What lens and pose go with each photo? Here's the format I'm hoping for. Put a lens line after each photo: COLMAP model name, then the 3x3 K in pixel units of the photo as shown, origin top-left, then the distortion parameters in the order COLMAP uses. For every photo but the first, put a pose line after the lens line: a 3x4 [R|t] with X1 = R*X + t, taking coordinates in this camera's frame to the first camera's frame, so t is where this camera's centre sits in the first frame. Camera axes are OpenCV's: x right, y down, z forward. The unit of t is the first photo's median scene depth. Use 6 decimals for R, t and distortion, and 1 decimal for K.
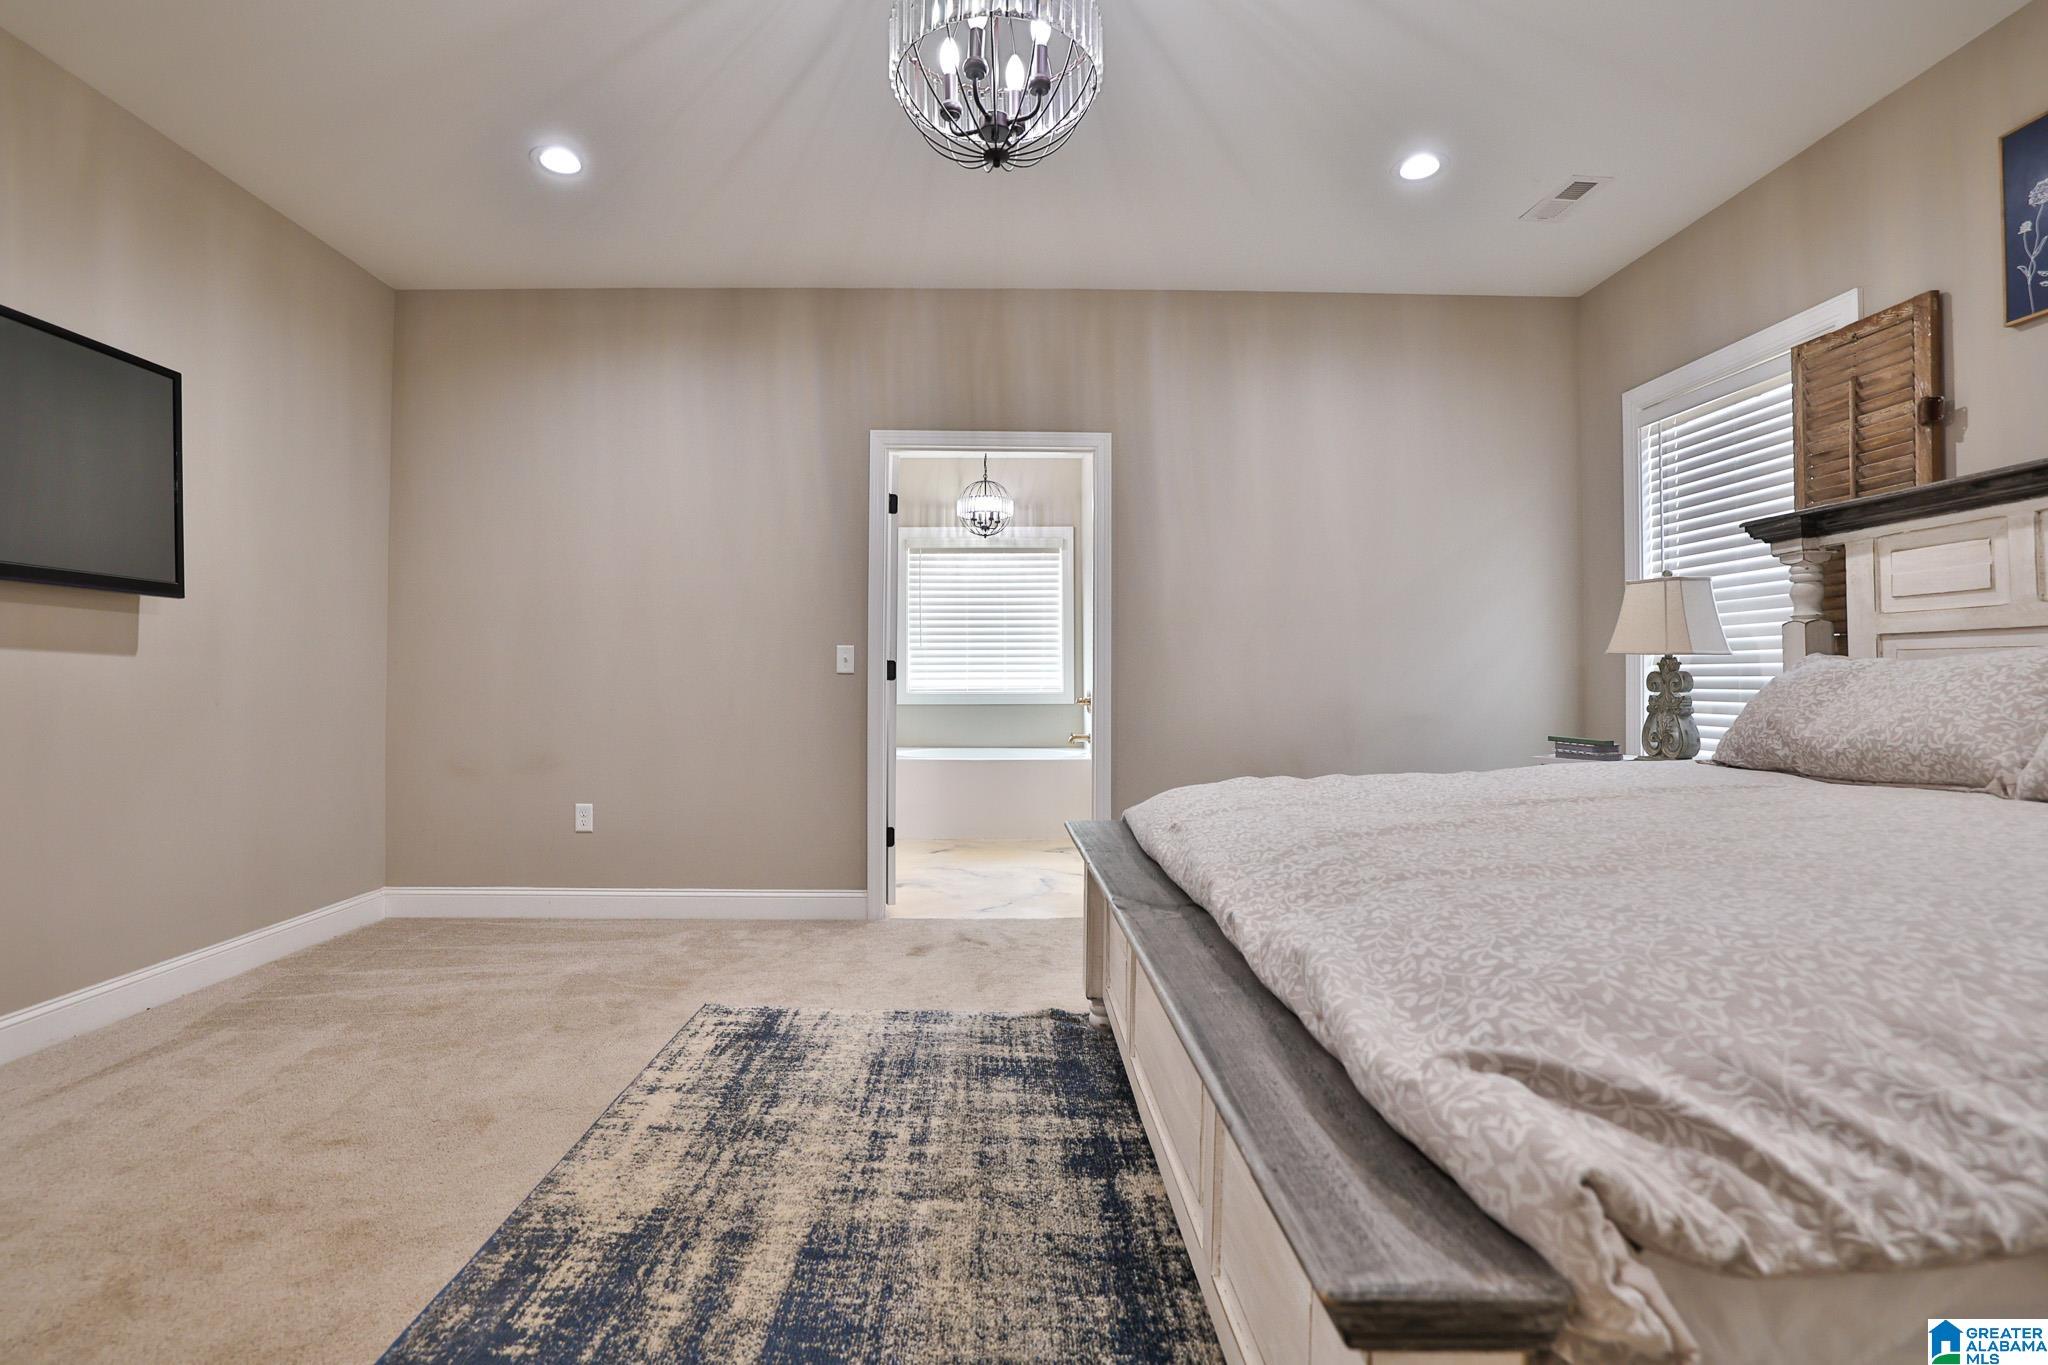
lens RADIAL K [[938.7, 0, 1012.3], [0, 938.7, 682.5], [0, 0, 1]] dist [-0.047741, 0.016348]
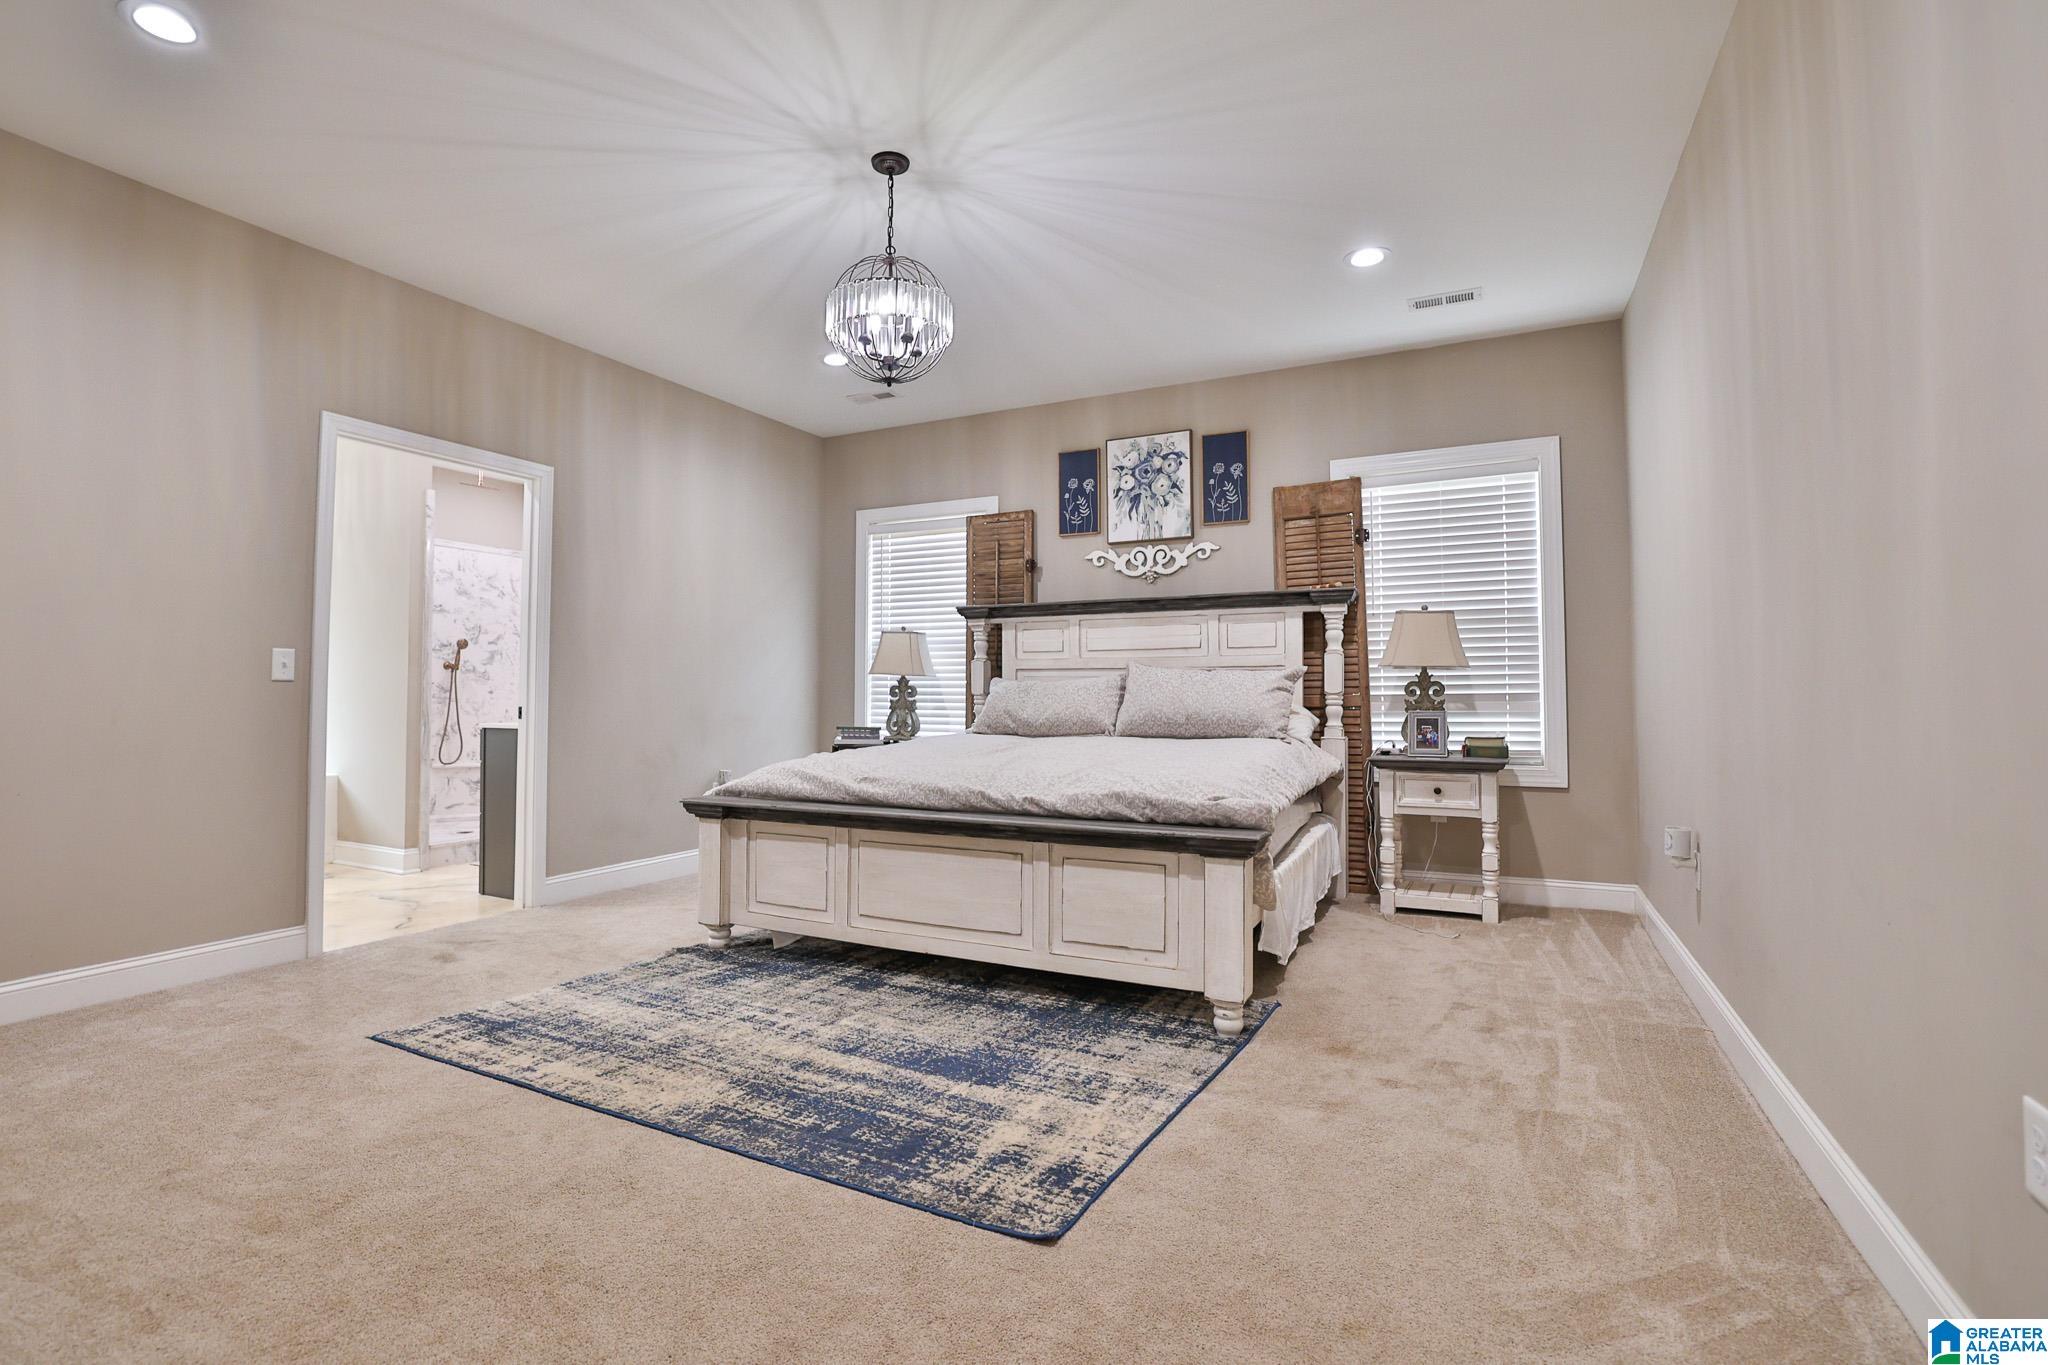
lens RADIAL K [[938.7, 0, 1014.8], [0, 938.7, 689.0], [0, 0, 1]] dist [-0.047741, 0.016348]
pose [[0.465133, 0.003849, 0.885232, -0.916661], [-0.000574, 0.999992, -0.004047, 0.001853], [-0.885241, 0.001374, 0.465131, 0.000745]]
